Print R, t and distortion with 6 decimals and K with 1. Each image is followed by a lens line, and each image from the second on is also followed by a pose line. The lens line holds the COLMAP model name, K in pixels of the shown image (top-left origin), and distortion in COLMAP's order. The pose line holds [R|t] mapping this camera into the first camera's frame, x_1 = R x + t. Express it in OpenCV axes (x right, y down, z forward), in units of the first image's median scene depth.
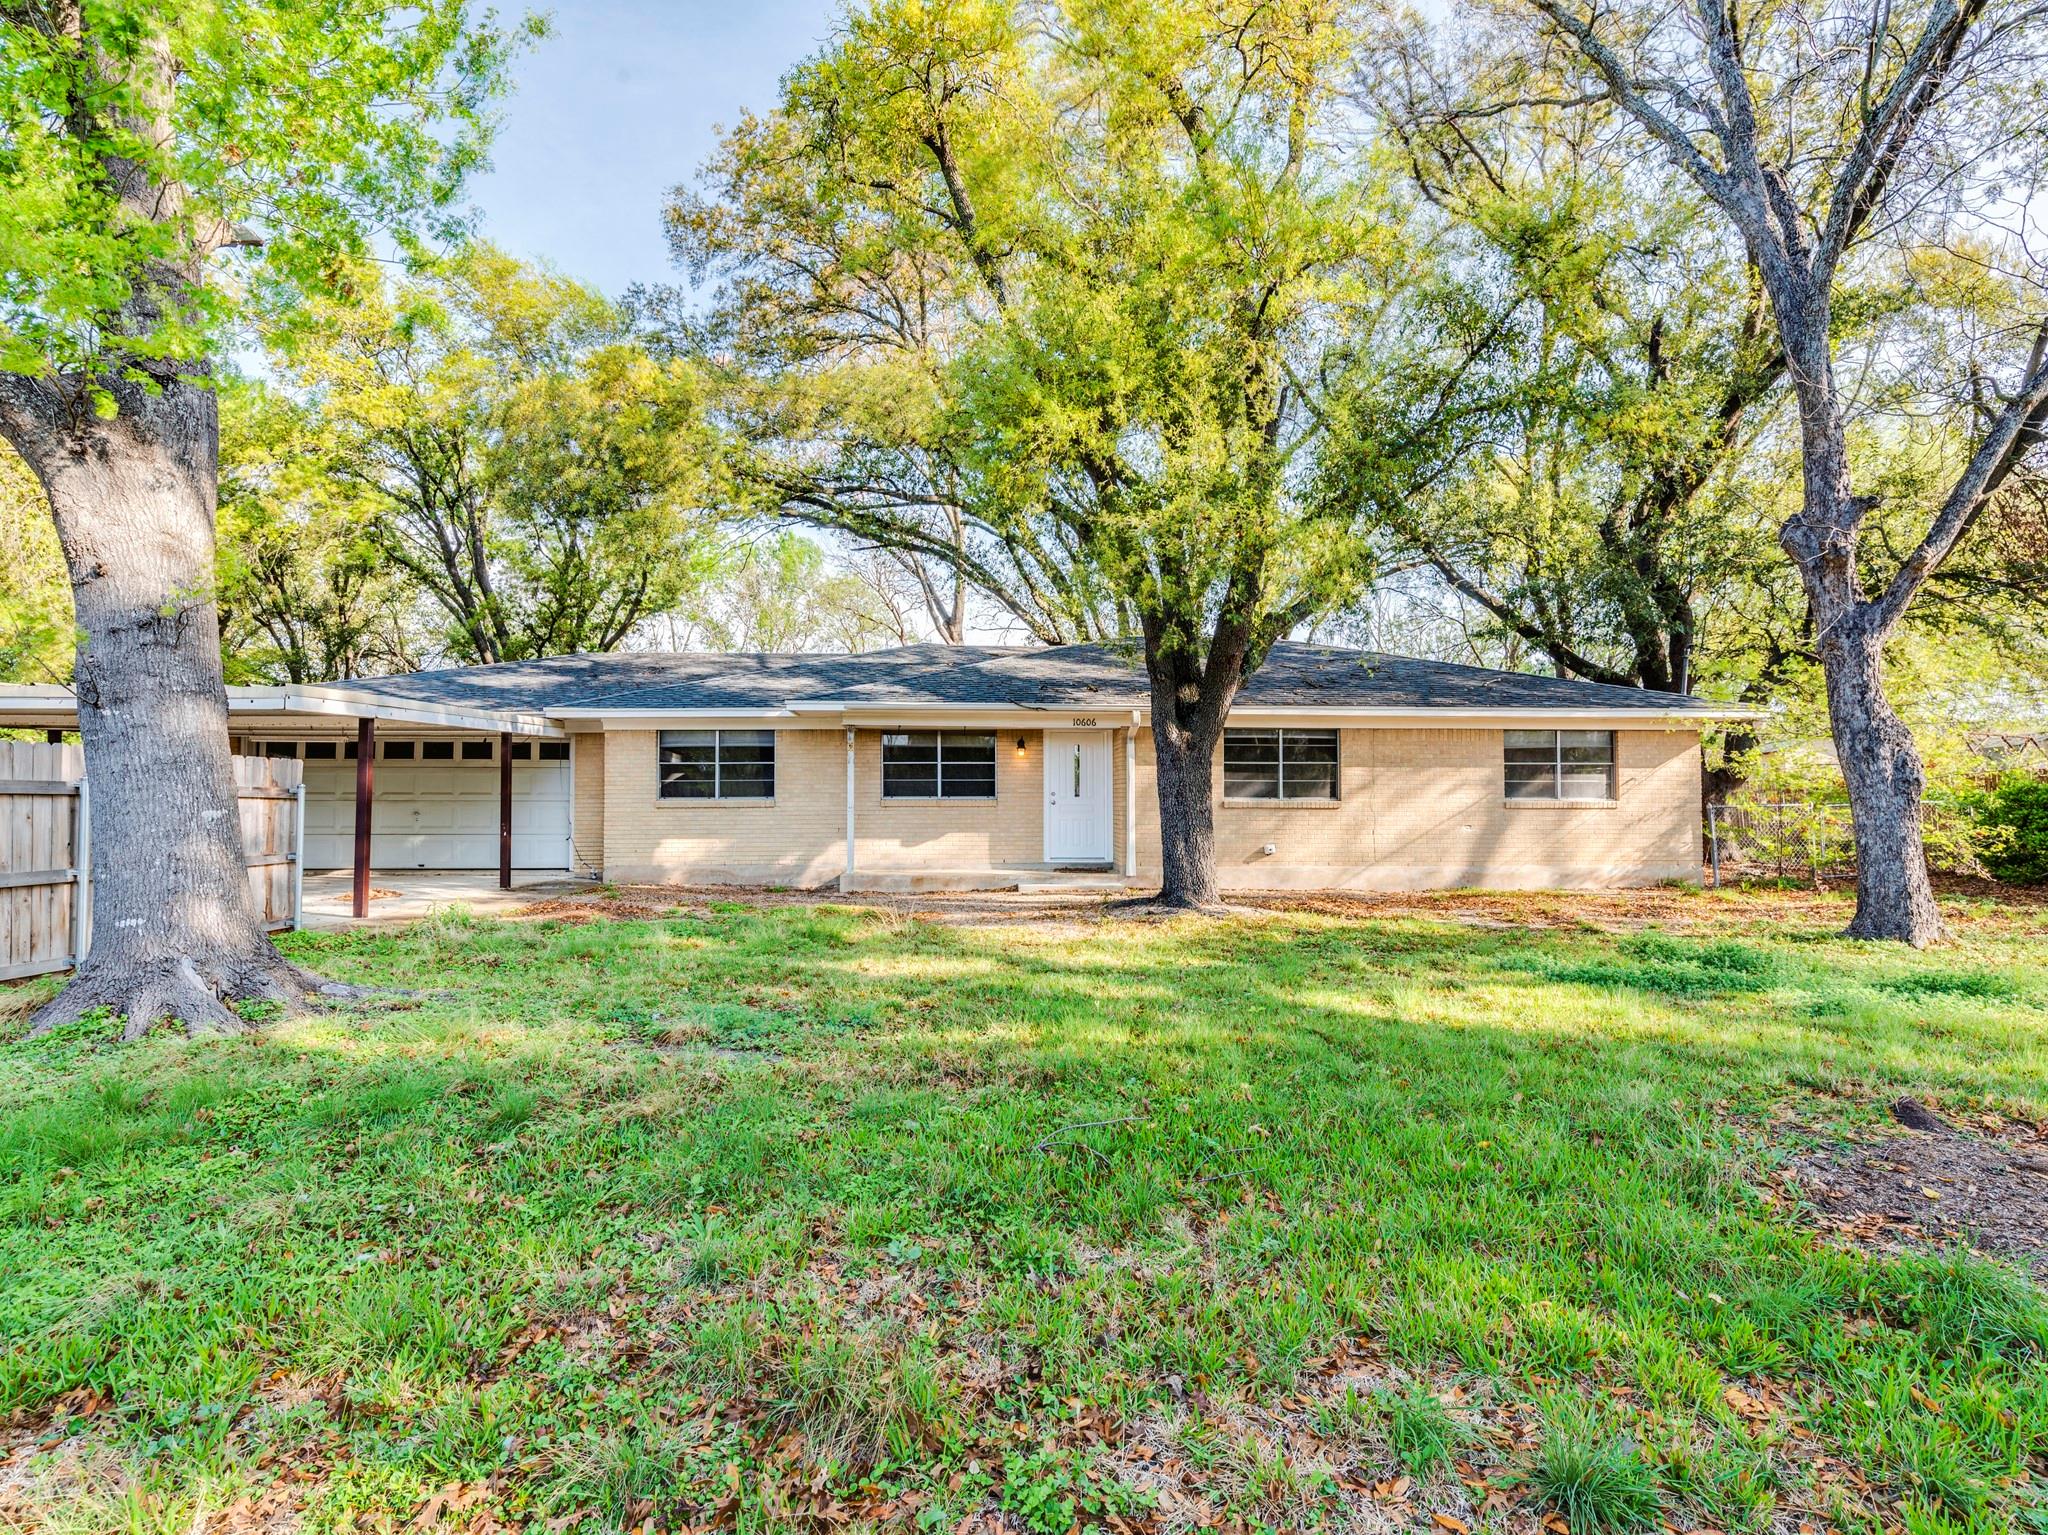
lens RADIAL K [[940.8, 0, 1024.0], [0, 940.8, 767.5], [0, 0, 1]] dist [0.021048, 0.000132]
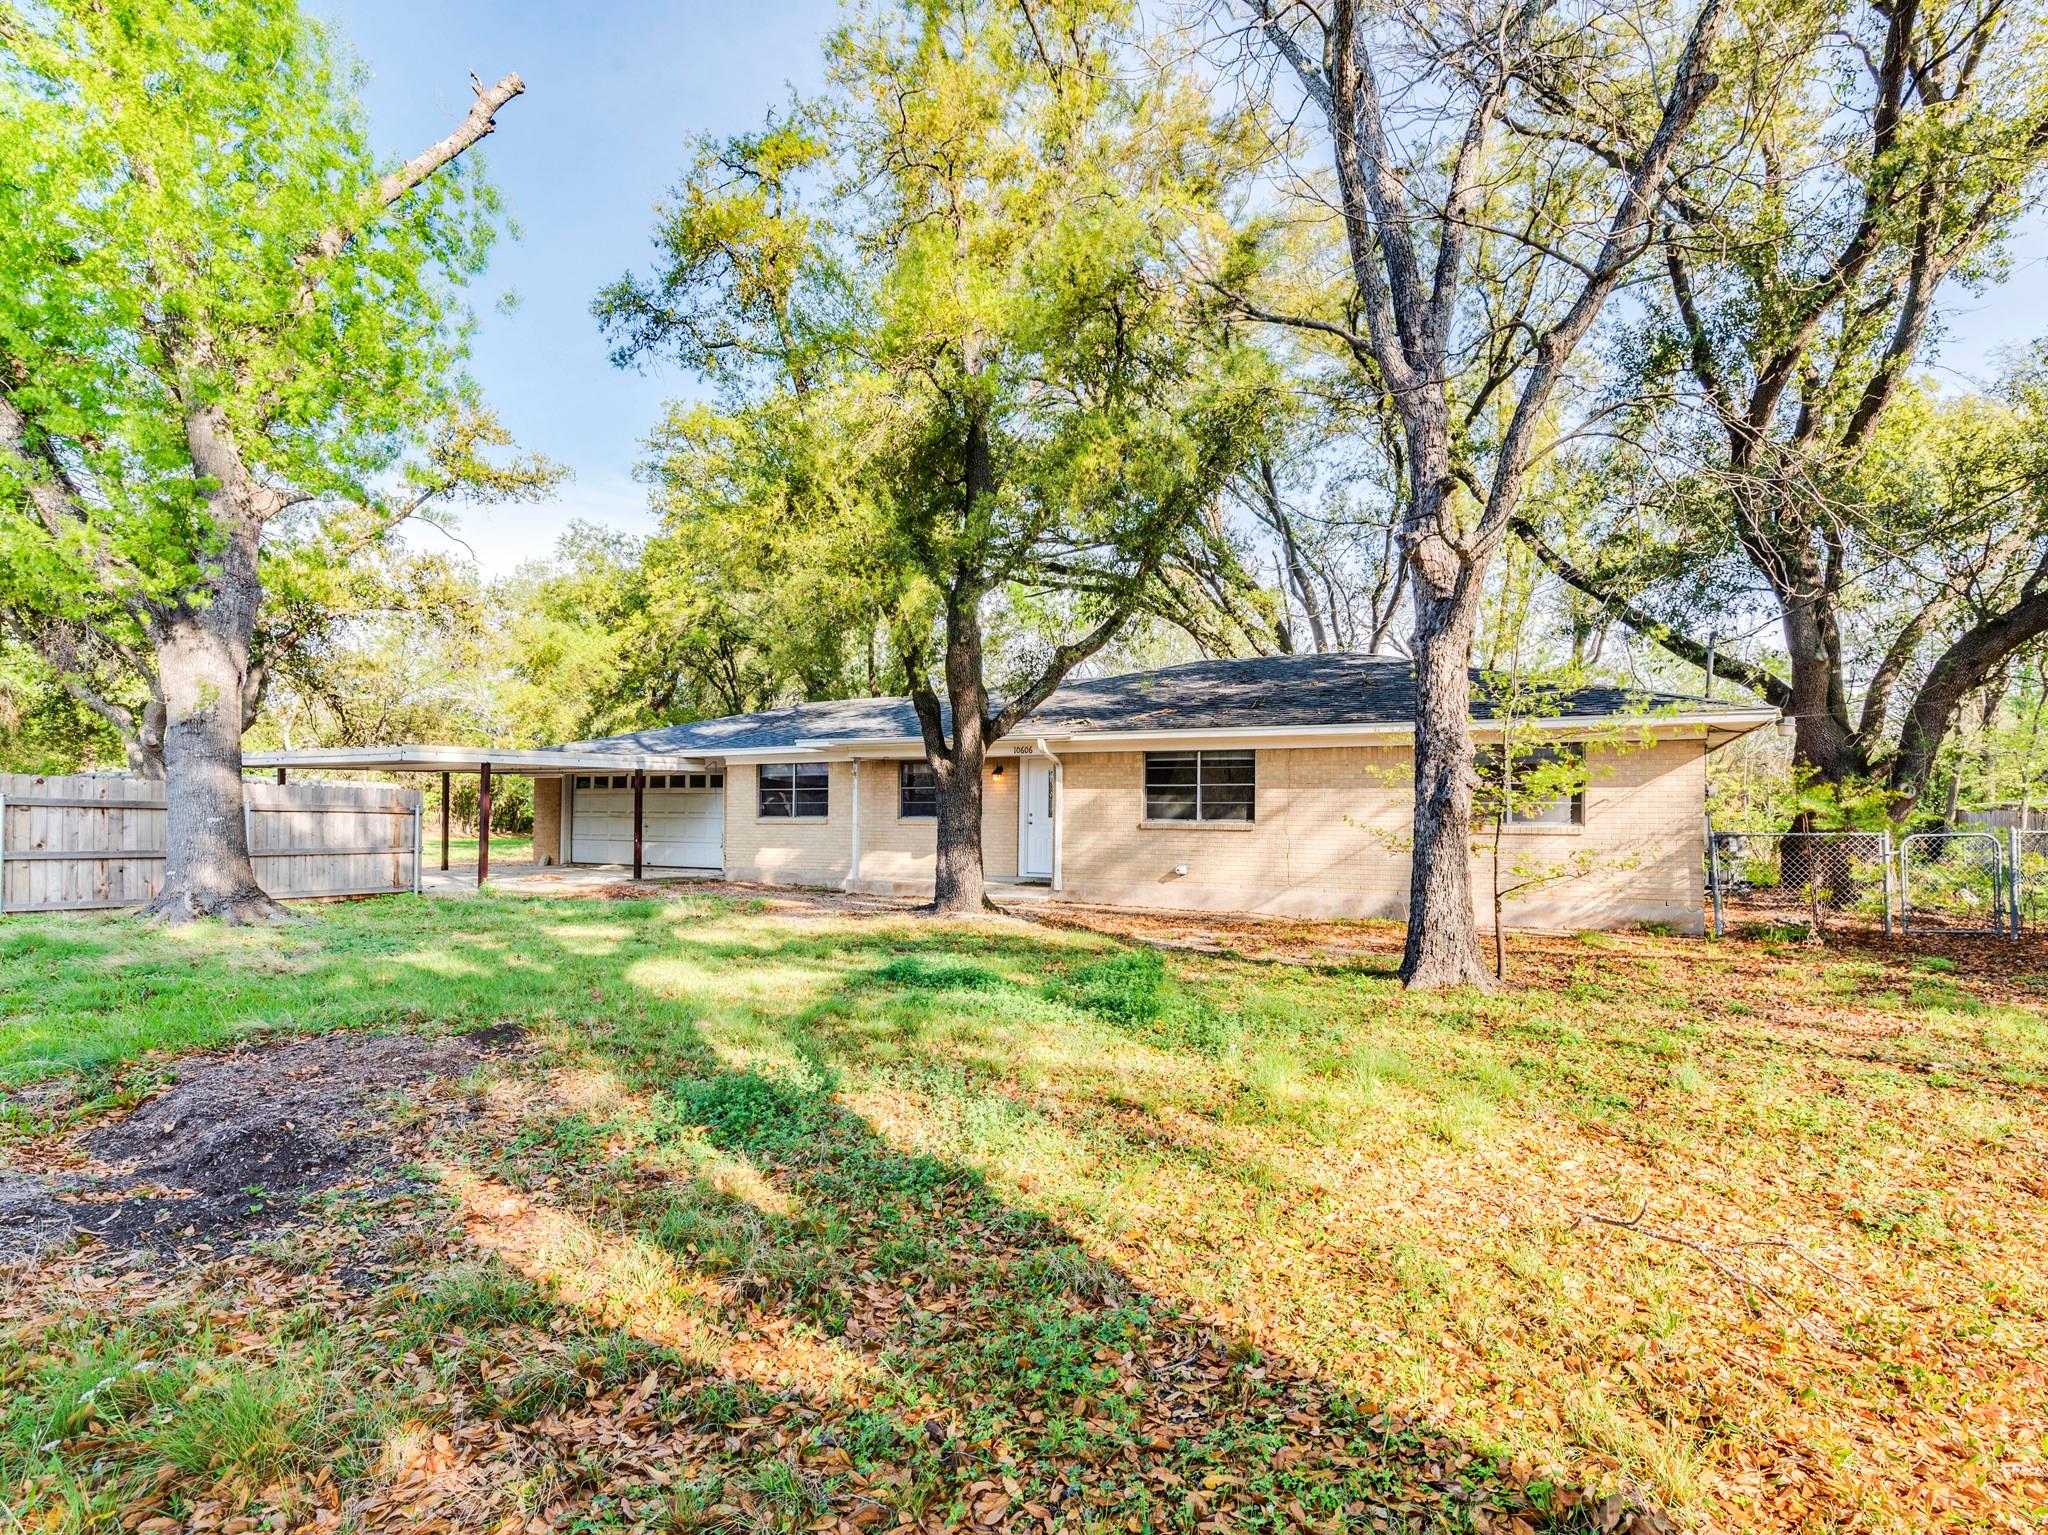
lens RADIAL K [[940.8, 0, 1024.0], [0, 940.8, 767.5], [0, 0, 1]] dist [0.021048, 0.000132]
pose [[0.888685, -0.018326, -0.458152, 0.568281], [0.006649, 0.999611, -0.027087, 0.002382], [0.458470, 0.021026, 0.888461, 0.017790]]
